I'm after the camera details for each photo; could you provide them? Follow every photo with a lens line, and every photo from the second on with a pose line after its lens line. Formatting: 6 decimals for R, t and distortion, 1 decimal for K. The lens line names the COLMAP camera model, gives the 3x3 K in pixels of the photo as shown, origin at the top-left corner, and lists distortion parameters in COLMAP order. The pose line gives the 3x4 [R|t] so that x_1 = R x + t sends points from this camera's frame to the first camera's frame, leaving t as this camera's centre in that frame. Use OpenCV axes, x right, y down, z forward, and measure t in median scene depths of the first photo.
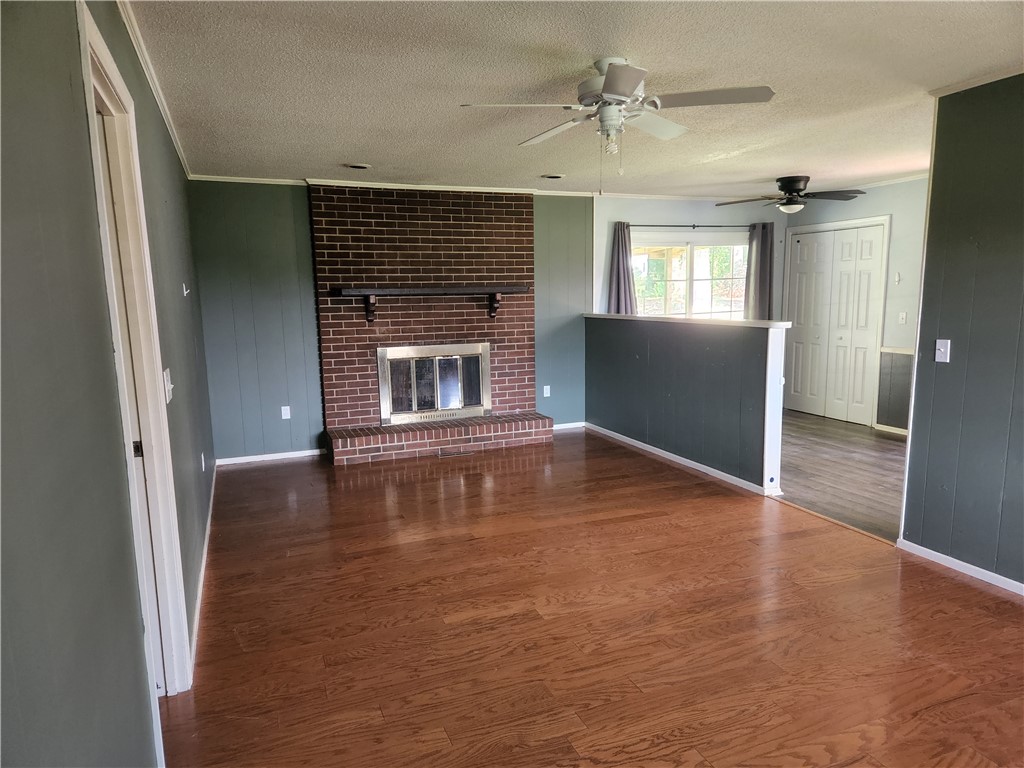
lens RADIAL K [[683.7, 0, 507.5], [0, 683.7, 390.7], [0, 0, 1]] dist [0.078580, -0.067045]
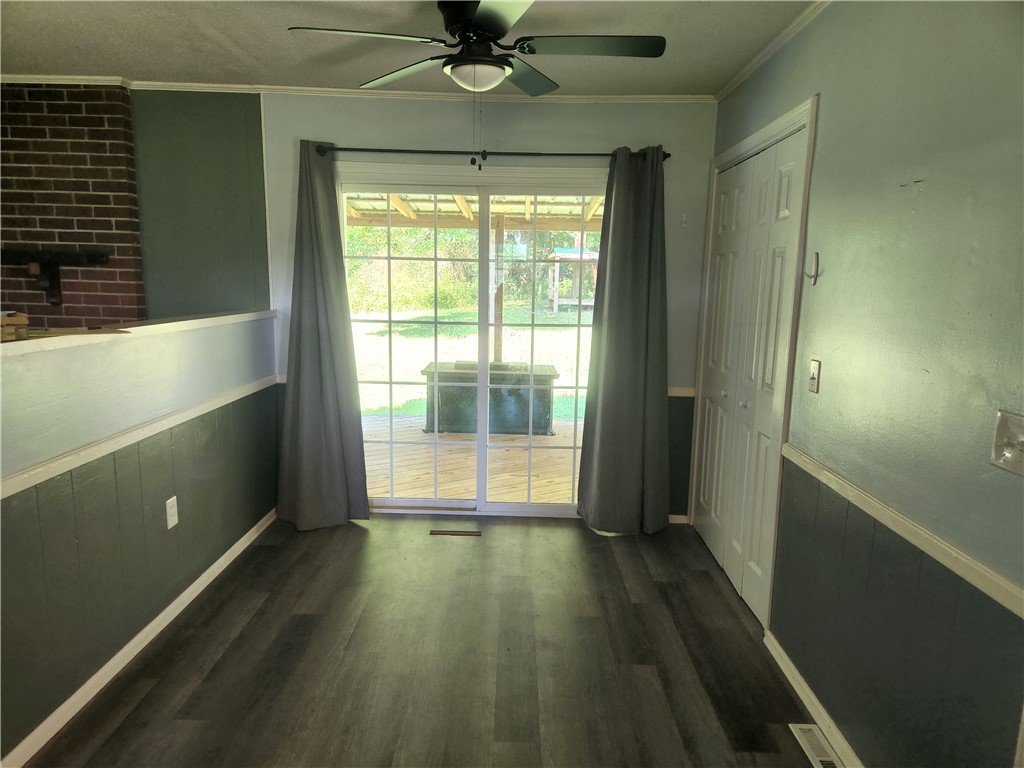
lens RADIAL K [[683.7, 0, 510.4], [0, 683.7, 390.1], [0, 0, 1]] dist [0.078580, -0.067045]
pose [[0.922499, 0.102901, -0.372031, 0.538028], [-0.097828, 0.994671, 0.032540, -0.090278], [0.373396, 0.006377, 0.927650, 0.580651]]
